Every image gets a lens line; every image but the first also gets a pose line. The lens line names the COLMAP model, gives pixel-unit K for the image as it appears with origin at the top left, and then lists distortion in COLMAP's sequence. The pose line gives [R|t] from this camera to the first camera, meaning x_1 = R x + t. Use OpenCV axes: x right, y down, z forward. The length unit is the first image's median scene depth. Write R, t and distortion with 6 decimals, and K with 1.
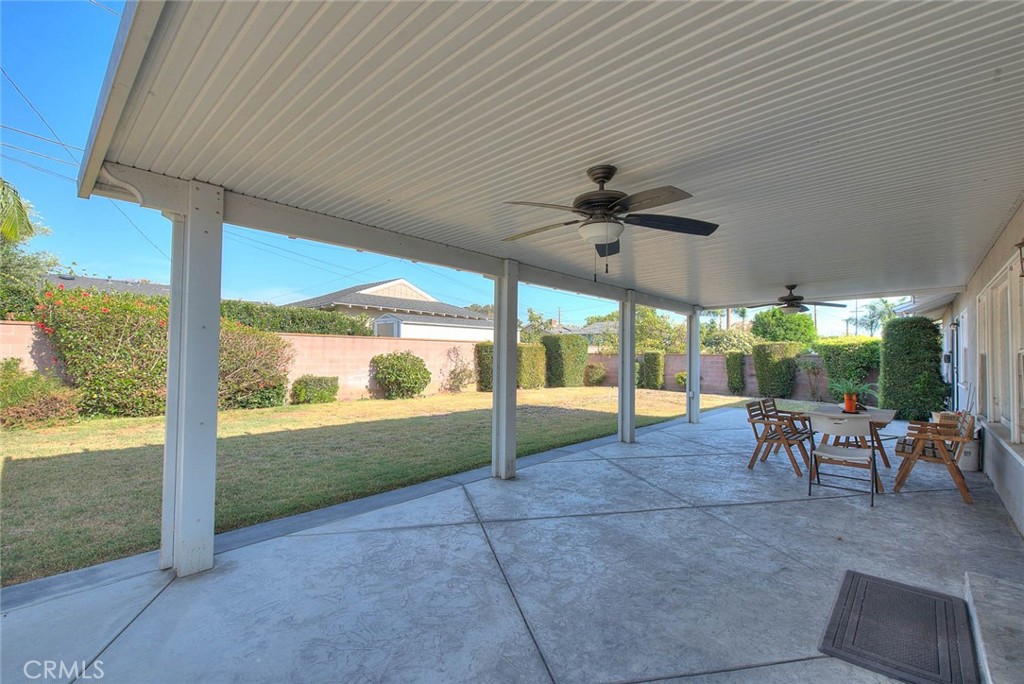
lens RADIAL K [[461.0, 0, 512.0], [0, 461.0, 342.0], [0, 0, 1]] dist [0.000822, -0.001000]
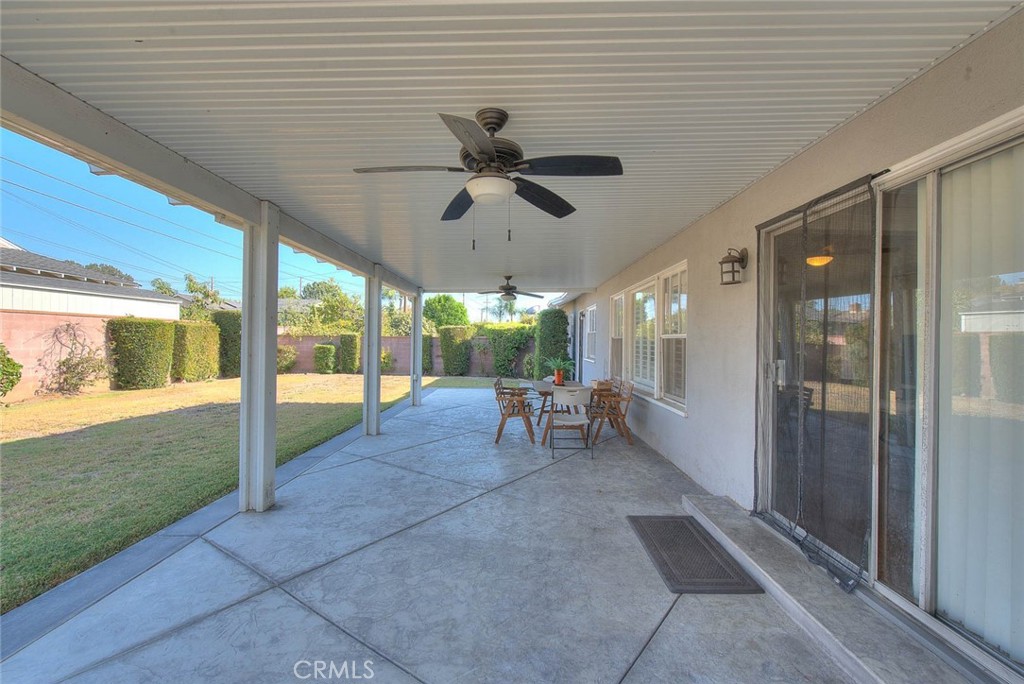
lens RADIAL K [[461.0, 0, 512.0], [0, 461.0, 342.0], [0, 0, 1]] dist [0.000822, -0.001000]
pose [[0.737656, -0.004182, 0.675164, -0.211295], [-0.022524, 0.999272, 0.030798, 0.004706], [-0.674801, -0.037926, 0.737025, 0.221586]]
